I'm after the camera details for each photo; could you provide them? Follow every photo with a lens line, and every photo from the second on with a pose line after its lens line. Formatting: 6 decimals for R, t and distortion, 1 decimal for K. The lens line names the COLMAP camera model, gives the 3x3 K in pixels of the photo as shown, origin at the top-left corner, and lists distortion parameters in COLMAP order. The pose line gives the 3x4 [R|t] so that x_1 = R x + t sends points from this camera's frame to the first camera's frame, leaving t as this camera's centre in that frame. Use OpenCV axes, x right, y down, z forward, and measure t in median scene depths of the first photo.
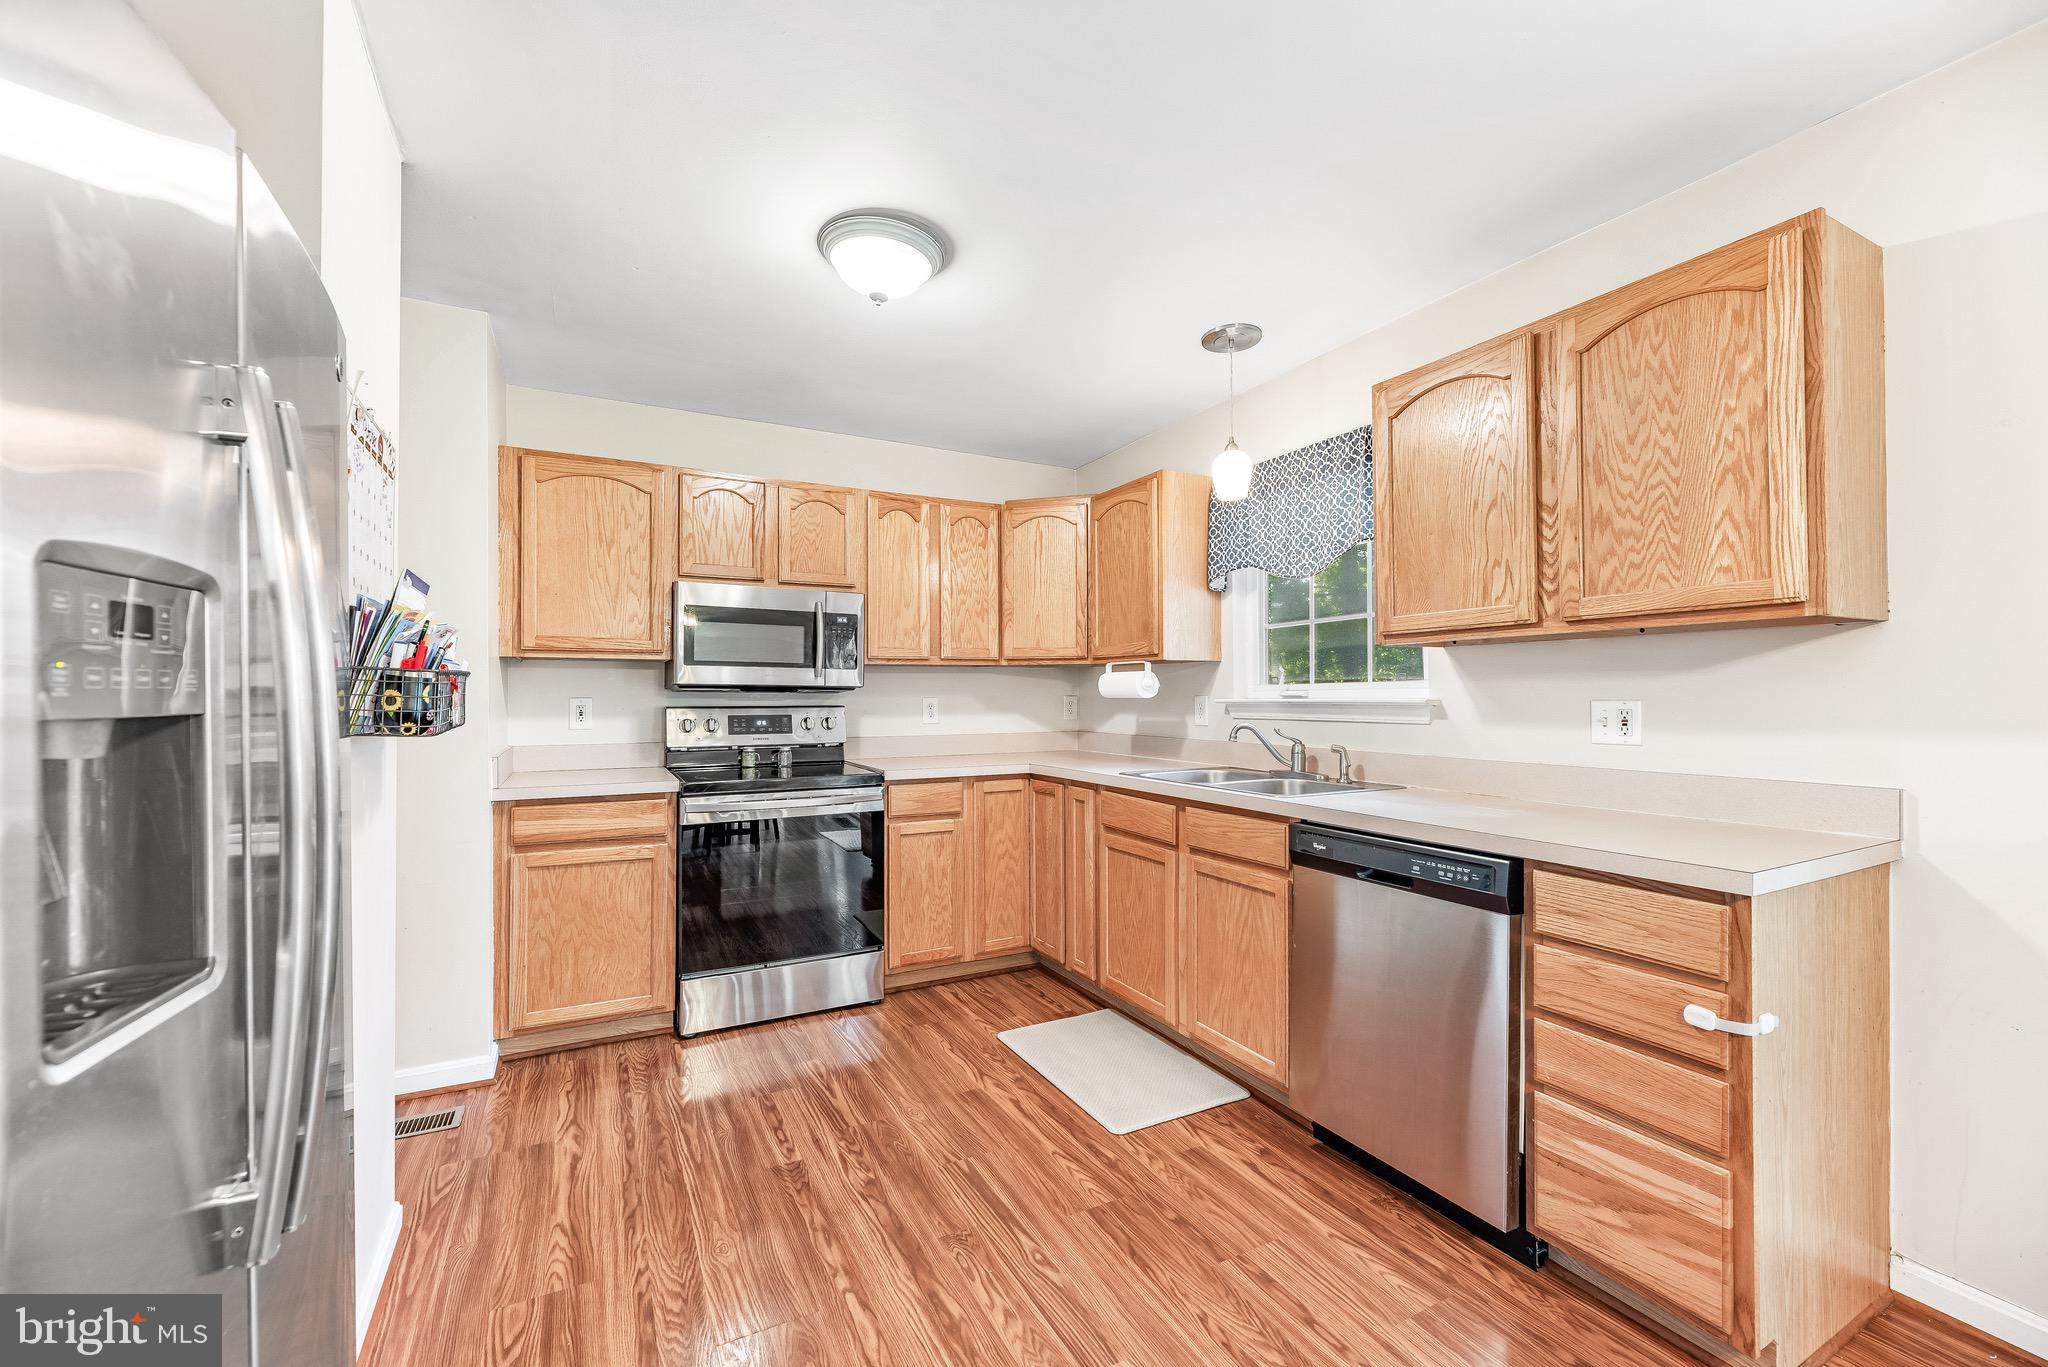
lens RADIAL K [[820.8, 0, 1017.7], [0, 820.8, 689.8], [0, 0, 1]] dist [-0.000963, 0.000004]
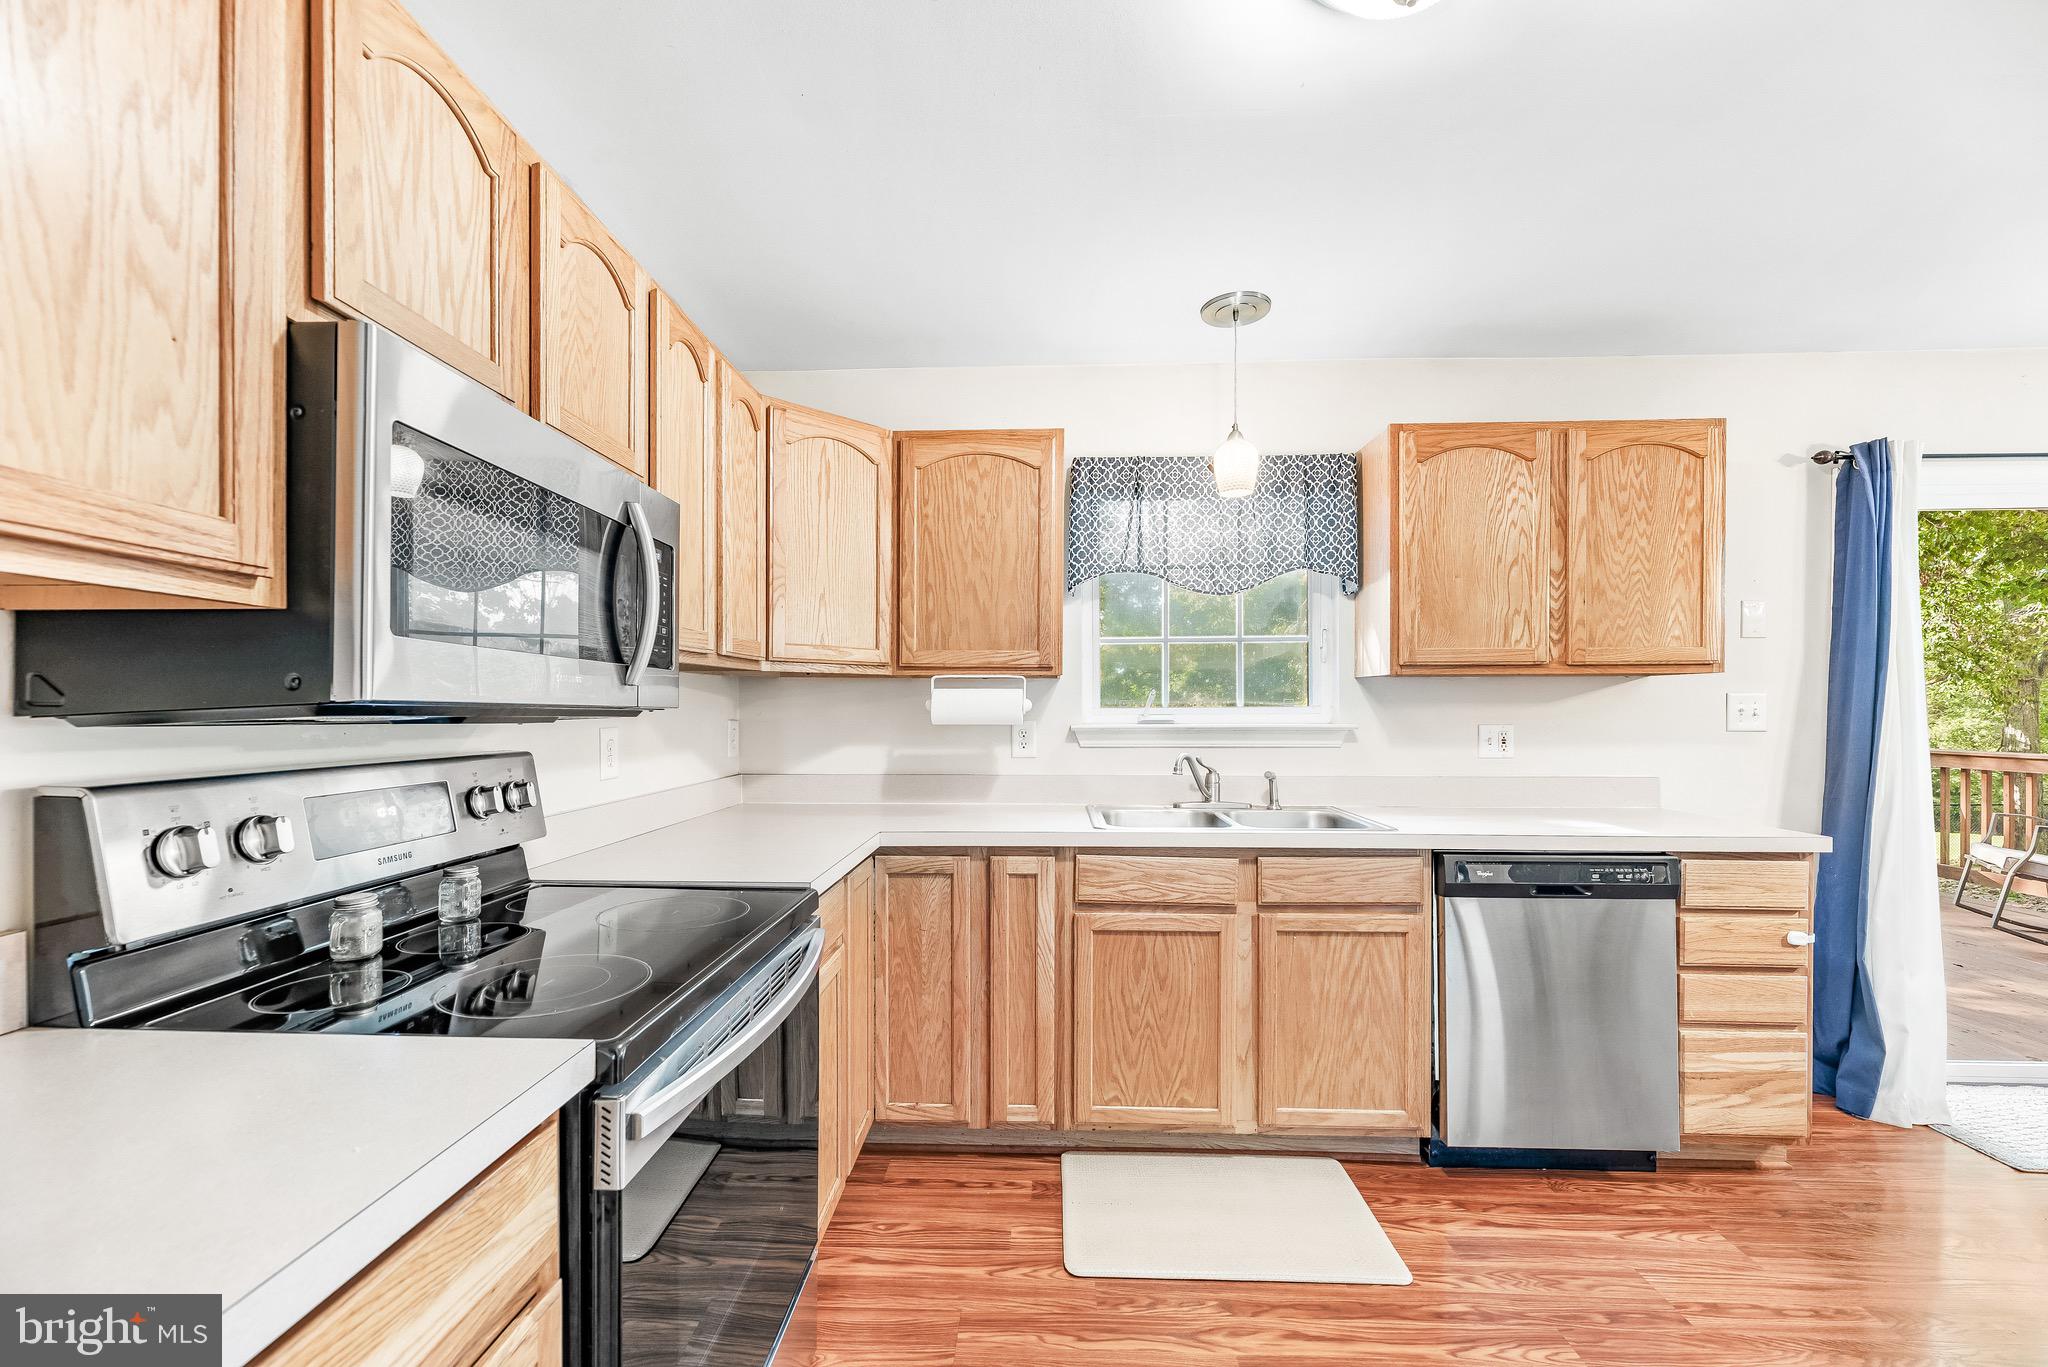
lens RADIAL K [[829.3, 0, 1014.8], [0, 829.3, 712.2], [0, 0, 1]] dist [-0.001092, -0.000178]
pose [[0.501642, -0.003291, 0.865069, -0.616972], [-0.006996, 0.999945, 0.007860, -0.009057], [-0.865047, -0.009995, 0.501591, 0.760847]]
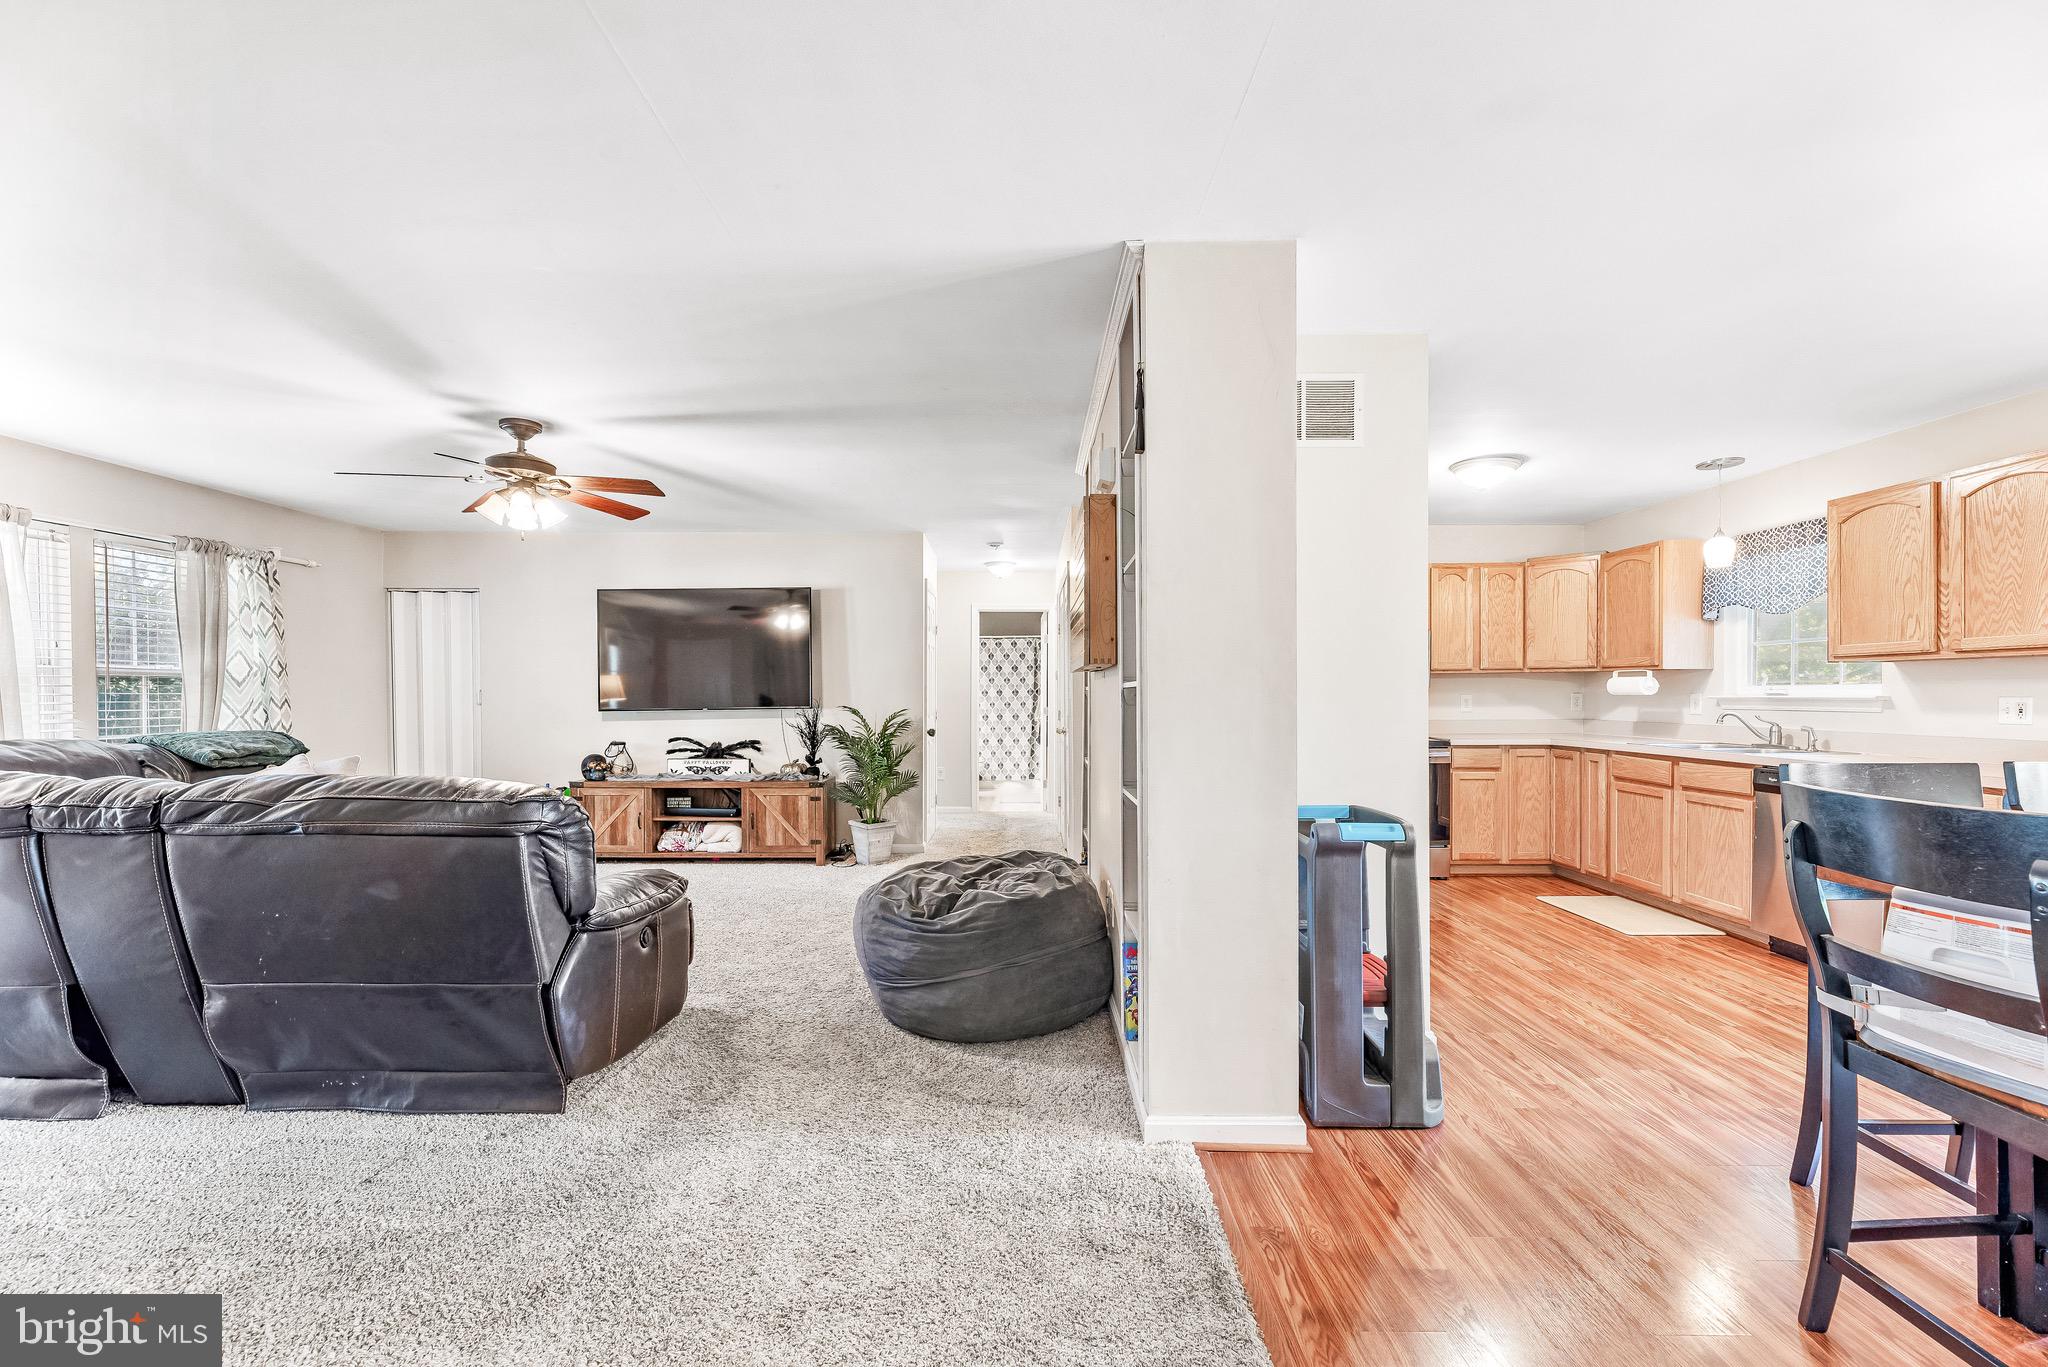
lens RADIAL K [[826.2, 0, 1017.7], [0, 826.2, 703.6], [0, 0, 1]] dist [-0.000366, -0.000053]
pose [[0.884564, 0.004935, -0.466393, -0.184529], [0.005566, 0.999761, 0.021136, -0.014549], [0.466386, -0.021292, 0.884325, -1.014646]]
